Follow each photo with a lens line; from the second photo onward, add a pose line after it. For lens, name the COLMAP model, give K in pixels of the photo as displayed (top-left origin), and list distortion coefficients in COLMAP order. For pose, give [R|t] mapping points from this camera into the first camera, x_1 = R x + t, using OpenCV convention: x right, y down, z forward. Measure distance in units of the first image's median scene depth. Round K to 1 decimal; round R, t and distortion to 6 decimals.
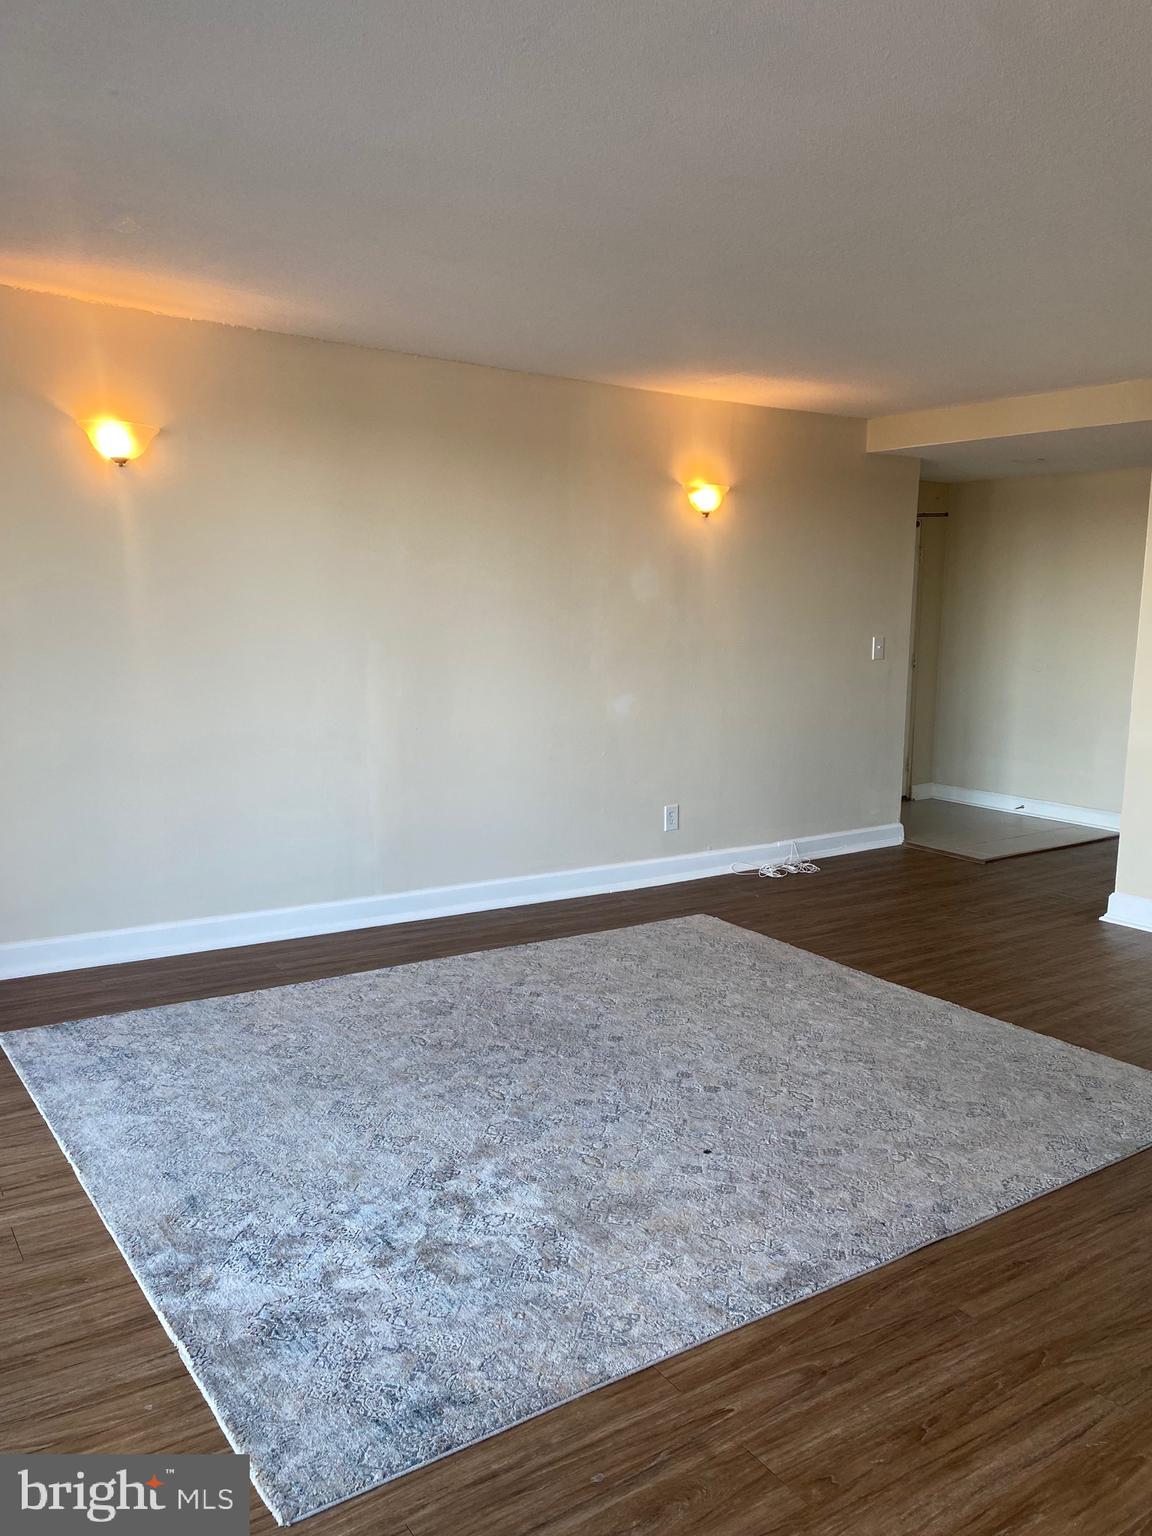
lens RADIAL K [[1159.4, 0, 573.3], [0, 1159.4, 748.4], [0, 0, 1]] dist [0.000442, -0.002367]
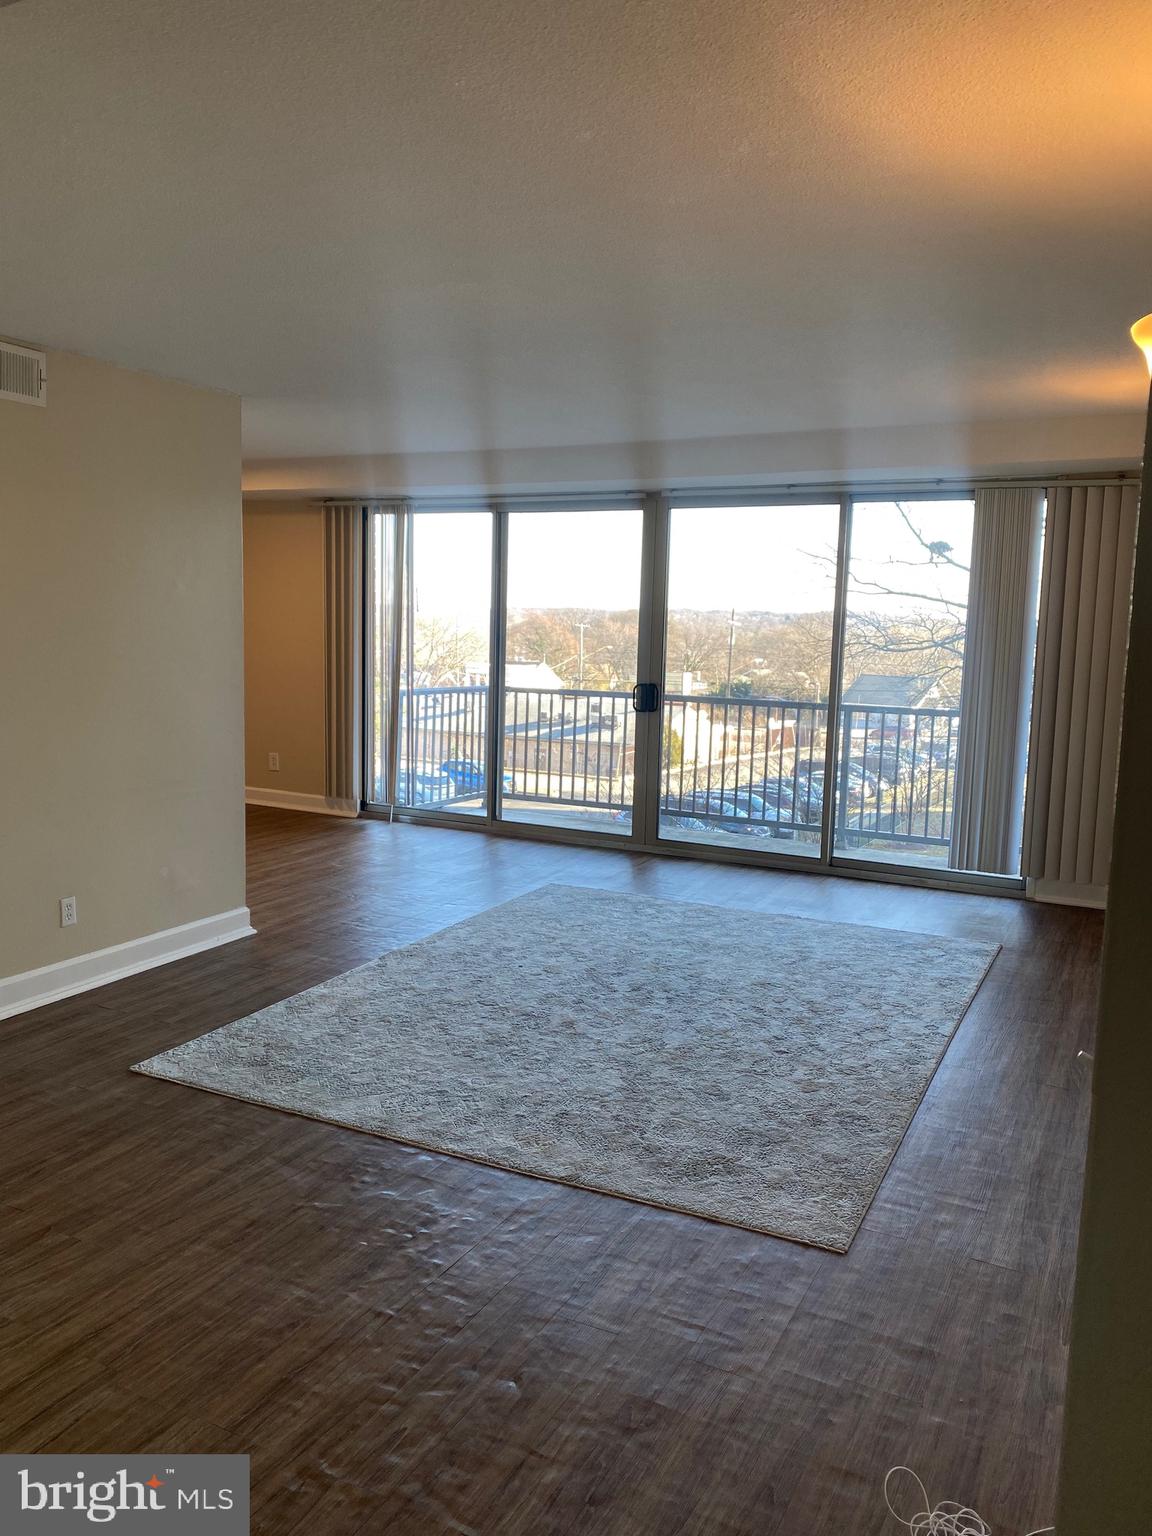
lens RADIAL K [[1159.4, 0, 573.3], [0, 1159.4, 748.4], [0, 0, 1]] dist [0.000442, -0.002367]
pose [[-0.883873, 0.011100, -0.467594, 0.686427], [-0.097747, 0.973260, 0.207871, -0.256677], [0.457399, 0.229437, -0.859154, 1.996545]]
